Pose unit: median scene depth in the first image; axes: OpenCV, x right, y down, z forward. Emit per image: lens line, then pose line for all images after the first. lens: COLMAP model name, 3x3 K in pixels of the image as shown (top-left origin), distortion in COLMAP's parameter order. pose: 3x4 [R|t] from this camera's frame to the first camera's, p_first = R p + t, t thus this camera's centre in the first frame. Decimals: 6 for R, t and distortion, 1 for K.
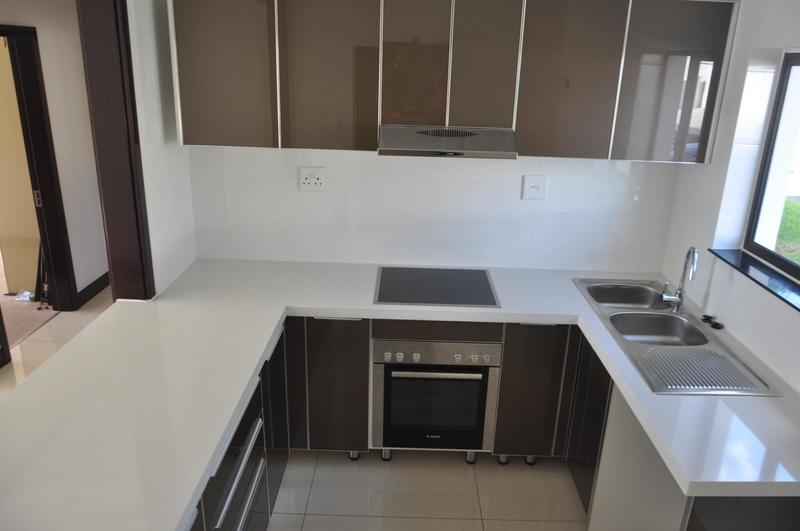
lens RADIAL K [[610.8, 0, 403.6], [0, 610.8, 272.6], [0, 0, 1]] dist [-0.043521, 0.008484]
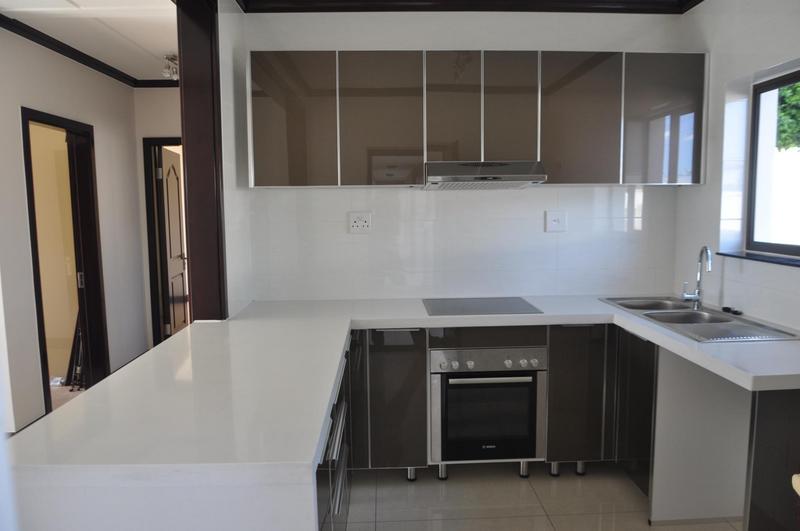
lens RADIAL K [[610.8, 0, 403.6], [0, 610.8, 272.6], [0, 0, 1]] dist [-0.043521, 0.008484]
pose [[0.997999, -0.047753, 0.041435, -0.133851], [0.055892, 0.972714, -0.225176, 0.216168], [-0.029552, 0.227041, 0.973437, -0.088065]]
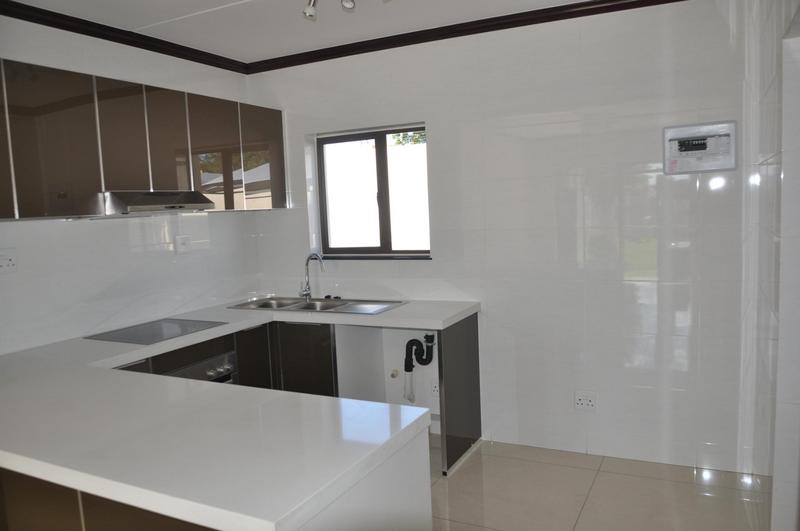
lens RADIAL K [[632.5, 0, 400.0], [0, 632.5, 265.5], [0, 0, 1]] dist [-0.048011, 0.000385]
pose [[0.454696, -0.136129, 0.880182, -0.801098], [0.353221, 0.934772, -0.037899, 0.119684], [-0.817610, 0.328132, 0.473121, 0.040357]]
